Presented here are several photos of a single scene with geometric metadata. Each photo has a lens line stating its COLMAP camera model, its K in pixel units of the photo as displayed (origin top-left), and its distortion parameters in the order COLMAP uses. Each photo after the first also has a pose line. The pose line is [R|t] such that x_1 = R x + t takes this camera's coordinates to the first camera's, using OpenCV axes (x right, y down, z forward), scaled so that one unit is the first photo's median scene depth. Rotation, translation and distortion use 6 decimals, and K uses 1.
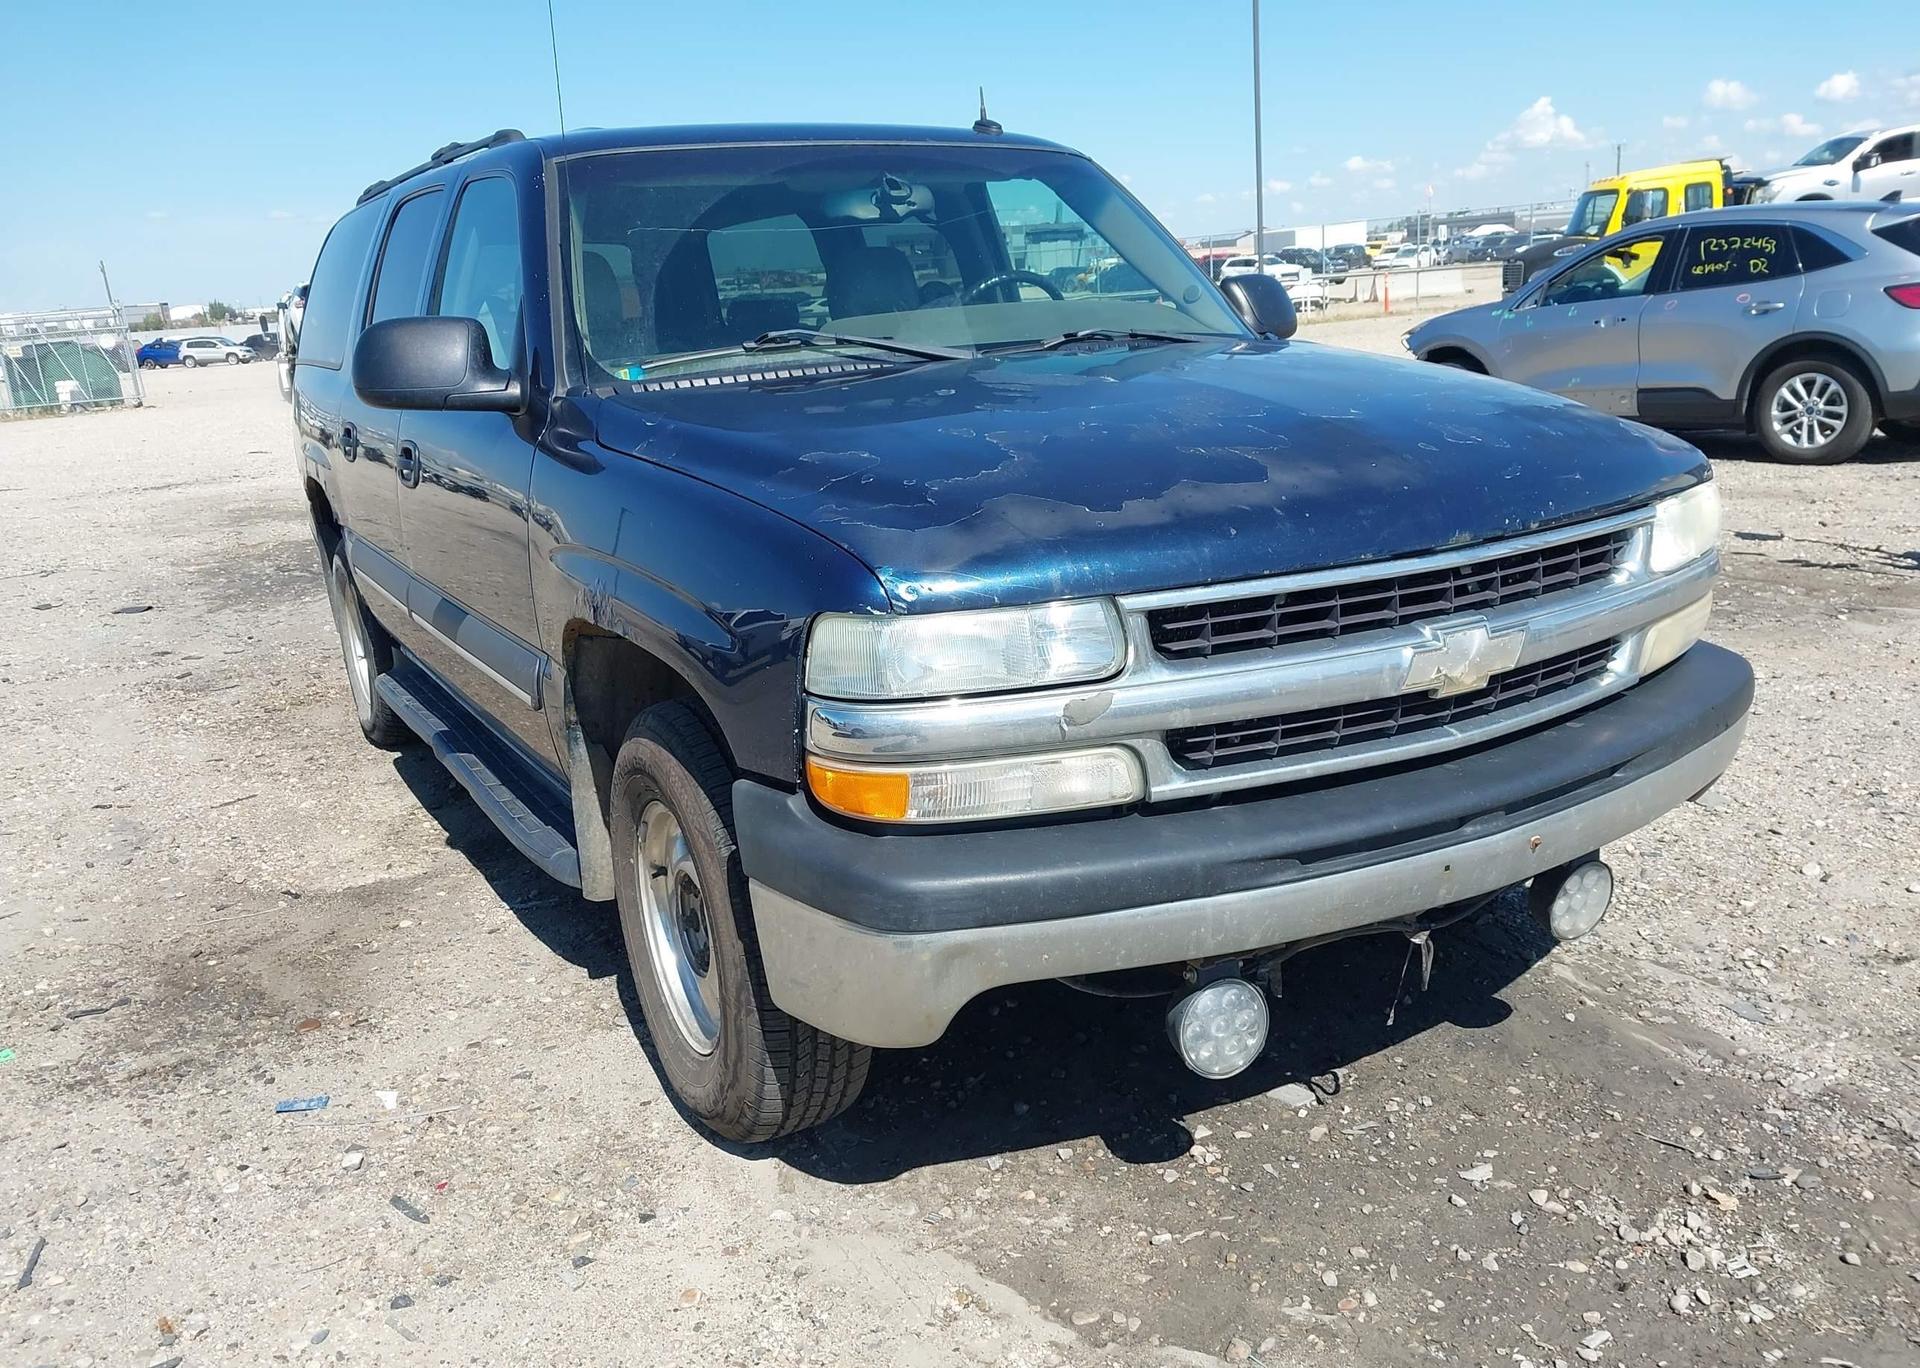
lens RADIAL K [[1529.2, 0, 951.8], [0, 1529.2, 682.2], [0, 0, 1]] dist [0.024435, -0.031540]
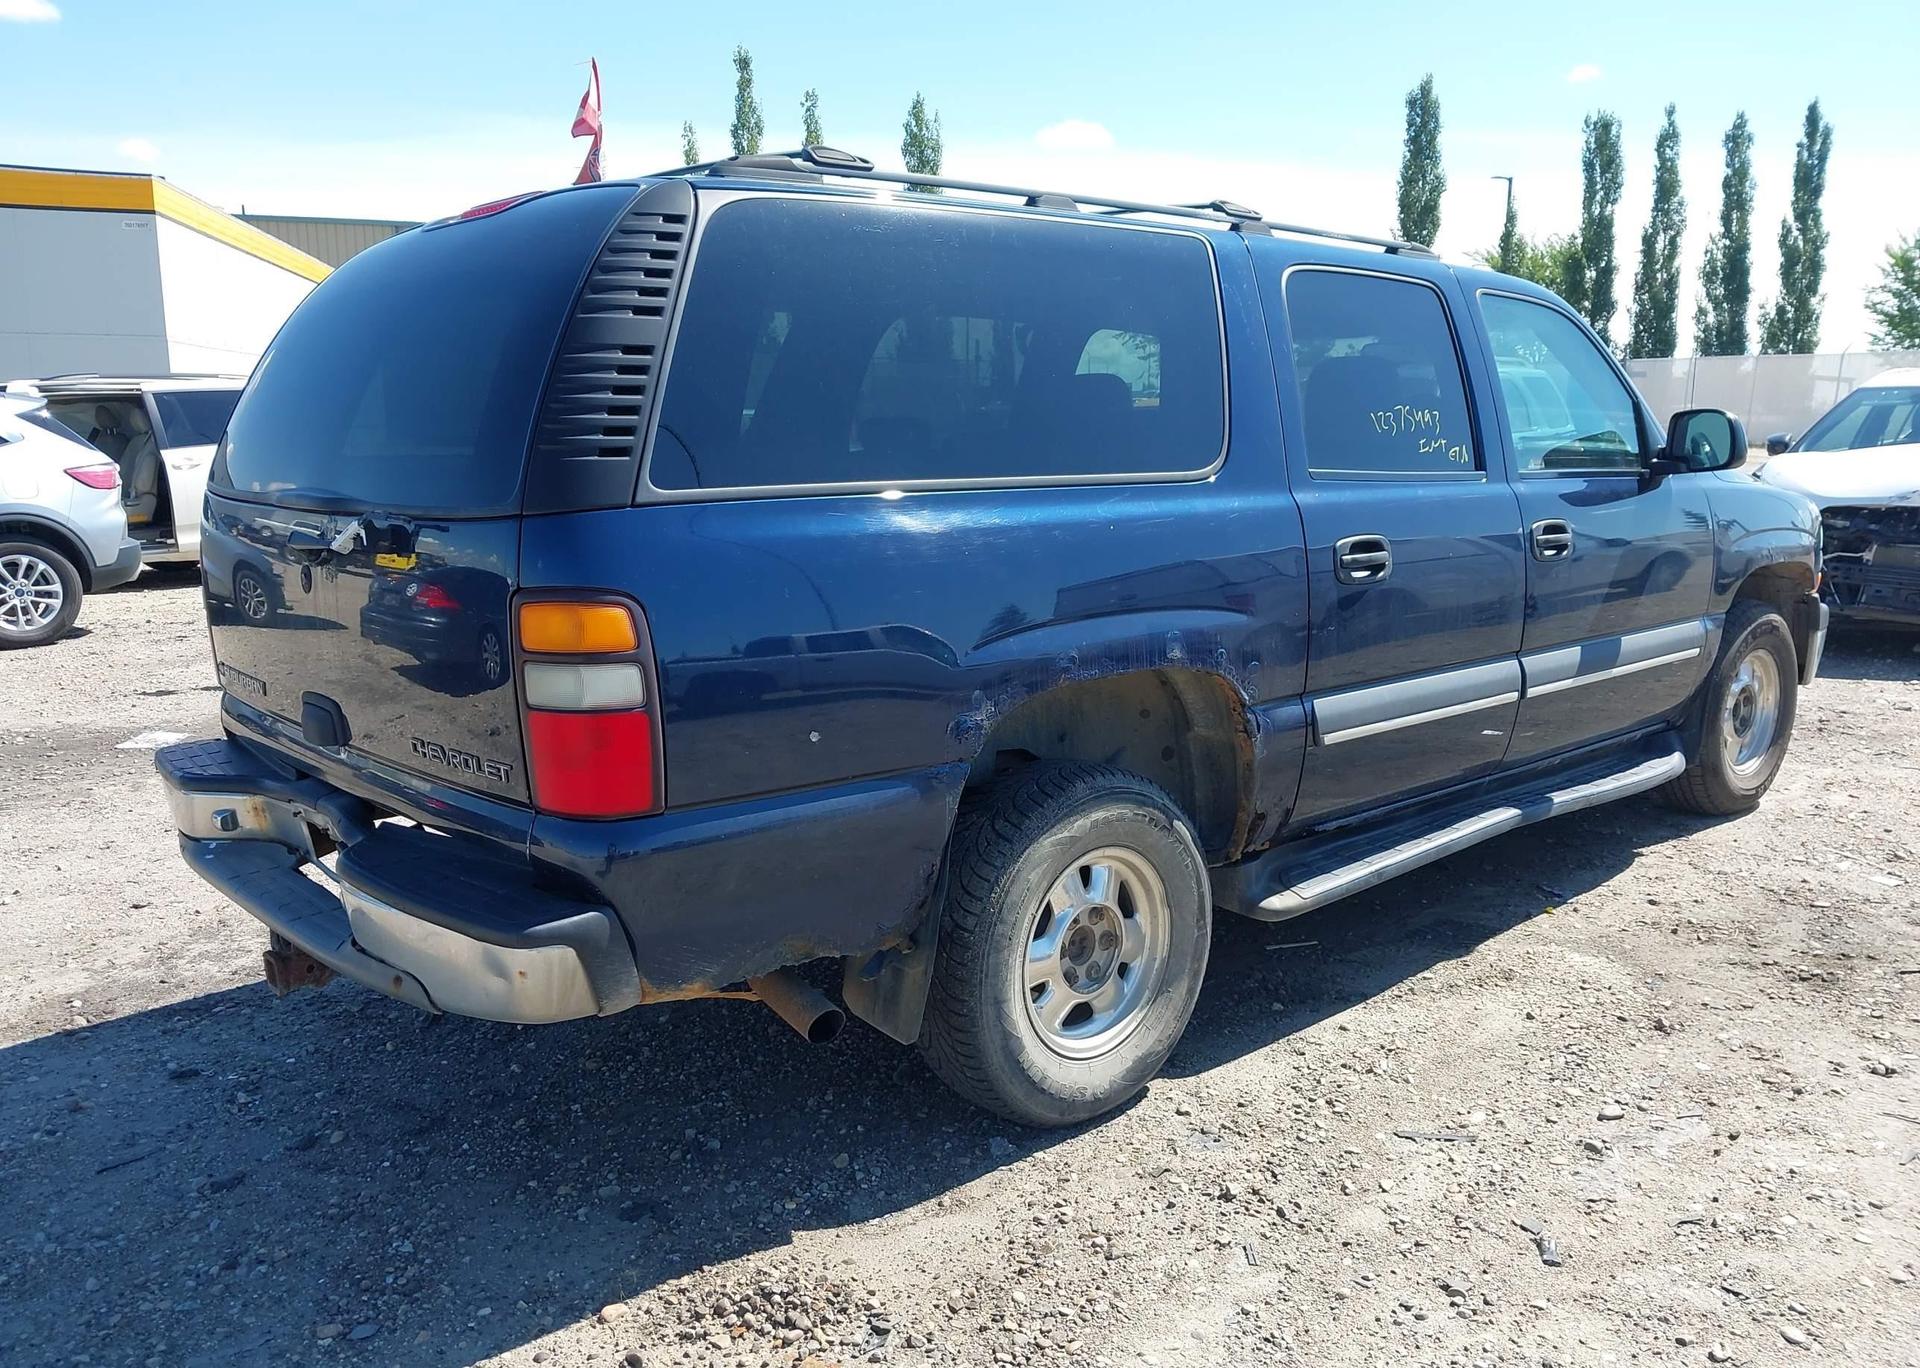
lens RADIAL K [[1529.2, 0, 954.7], [0, 1529.2, 675.7], [0, 0, 1]] dist [0.024435, -0.031540]
pose [[-0.191729, -0.107862, 0.975503, -1.693362], [0.260395, 0.952730, 0.156523, -0.416351], [-0.946274, 0.284026, -0.154579, 2.014180]]
